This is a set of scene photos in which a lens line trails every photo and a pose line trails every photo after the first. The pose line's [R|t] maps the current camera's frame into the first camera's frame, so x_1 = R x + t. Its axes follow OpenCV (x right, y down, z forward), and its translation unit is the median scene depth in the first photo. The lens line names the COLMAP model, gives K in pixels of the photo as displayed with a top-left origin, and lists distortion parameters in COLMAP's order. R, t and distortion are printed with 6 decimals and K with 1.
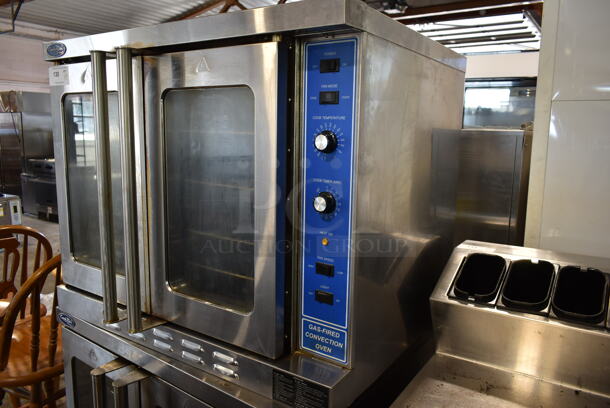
lens RADIAL K [[459.5, 0, 305.0], [0, 459.5, 204.0], [0, 0, 1]] dist [-0.051048, -0.000414]
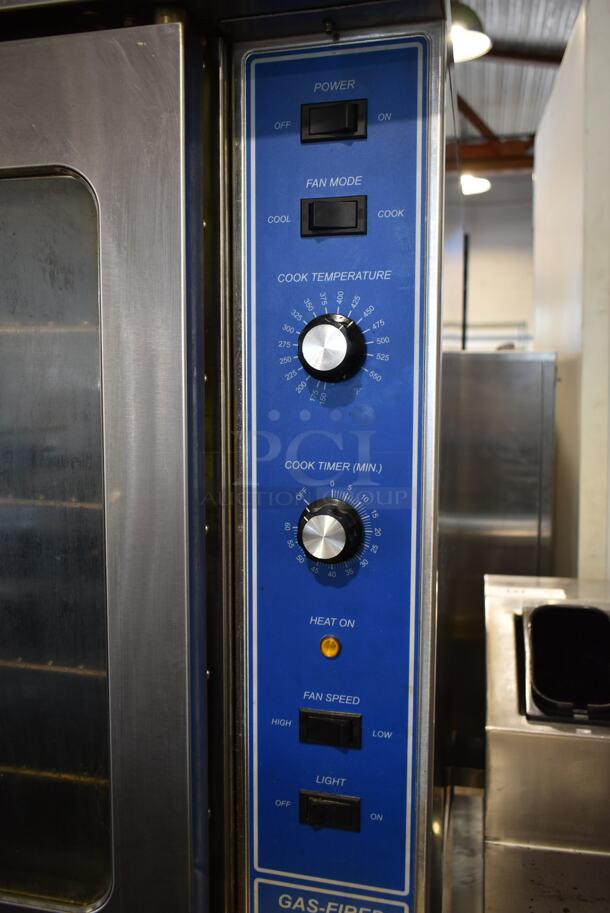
lens RADIAL K [[759.8, 0, 305.0], [0, 759.8, 456.5], [0, 0, 1]] dist [-0.023104, 0.000044]
pose [[0.928605, -0.046535, 0.368141, -0.171676], [0.069277, 0.996403, -0.048795, -0.030613], [-0.364546, 0.070815, 0.928489, 0.485614]]
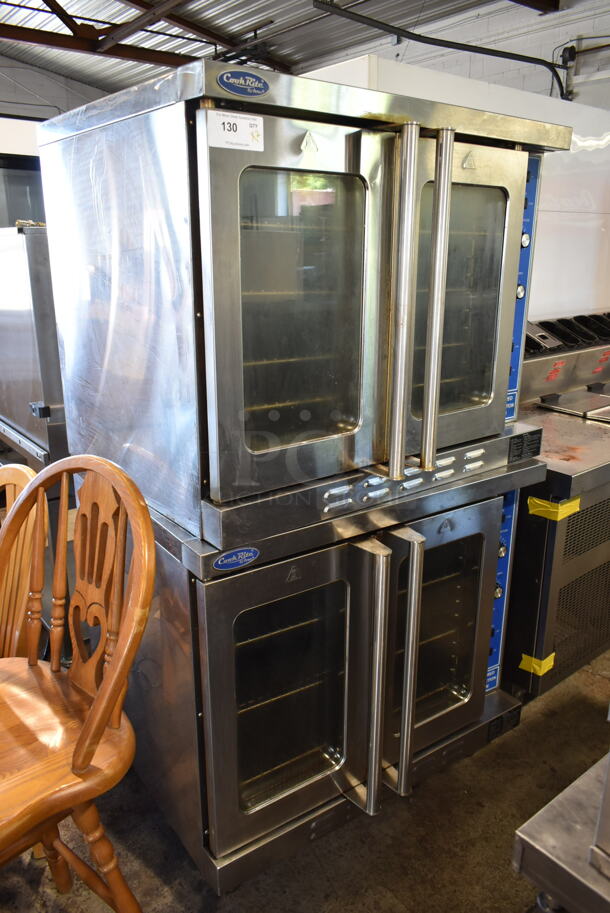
lens RADIAL K [[687.7, 0, 305.0], [0, 687.7, 456.5], [0, 0, 1]] dist [-0.051048, -0.000414]
pose [[0.310820, -0.295532, 0.903356, -1.930530], [0.146420, 0.953975, 0.261713, -0.148086], [-0.939123, 0.050923, 0.339786, 0.914717]]
